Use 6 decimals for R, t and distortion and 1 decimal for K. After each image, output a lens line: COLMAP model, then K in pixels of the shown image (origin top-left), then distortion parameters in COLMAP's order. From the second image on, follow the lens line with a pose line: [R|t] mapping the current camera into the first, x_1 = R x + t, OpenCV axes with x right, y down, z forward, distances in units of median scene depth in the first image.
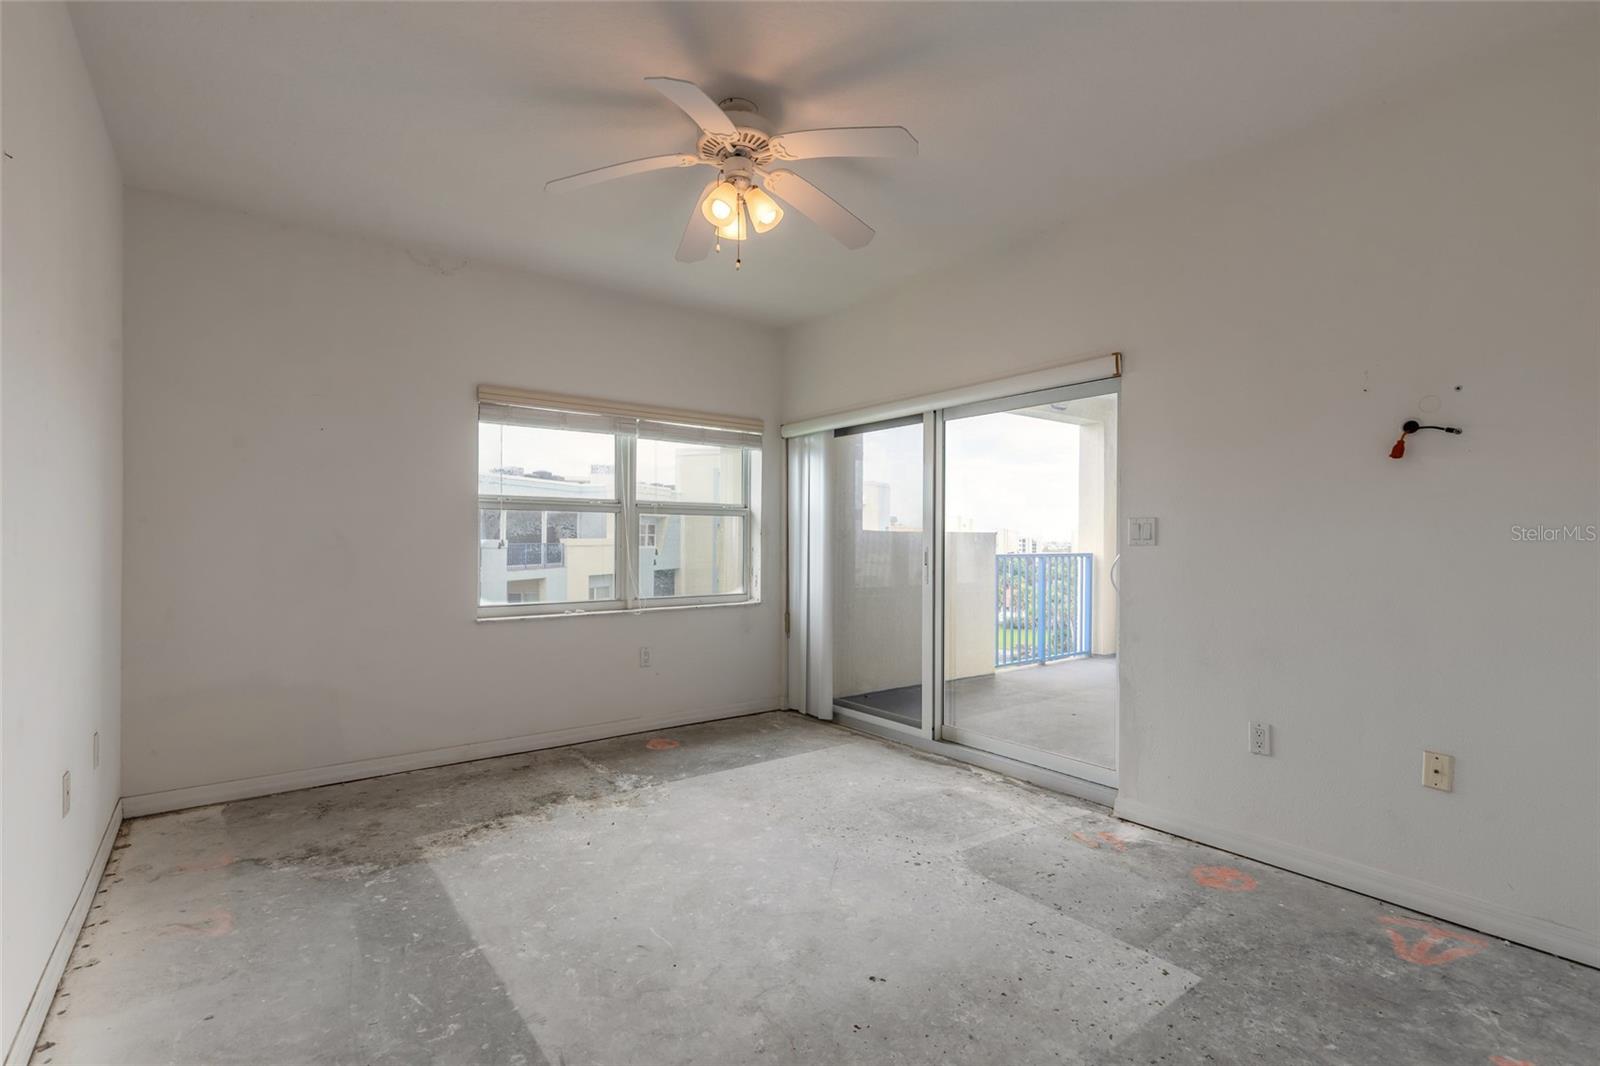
lens RADIAL K [[733.6, 0, 799.0], [0, 733.6, 541.2], [0, 0, 1]] dist [0.033230, -0.000036]
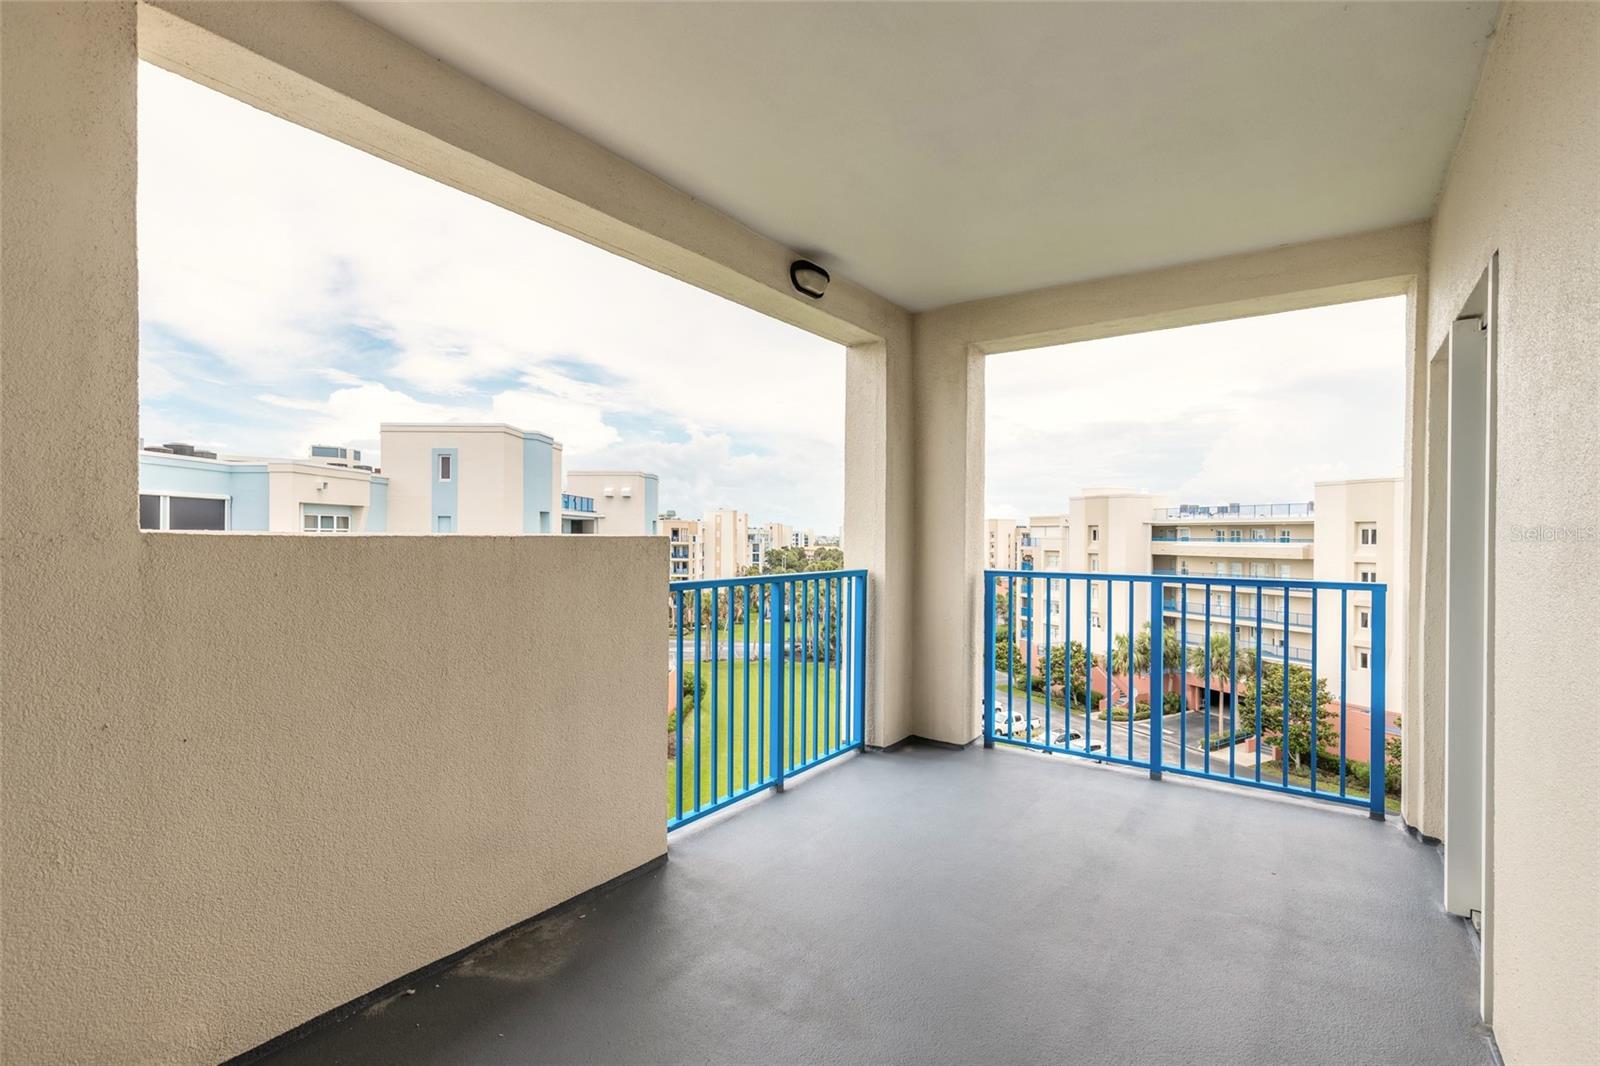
lens RADIAL K [[733.6, 0, 799.0], [0, 733.6, 541.2], [0, 0, 1]] dist [0.033230, -0.000036]
pose [[0.955440, -0.002091, 0.295177, 0.181424], [-0.000083, 0.999973, 0.007351, -0.009300], [-0.295184, -0.007048, 0.955414, 0.476190]]
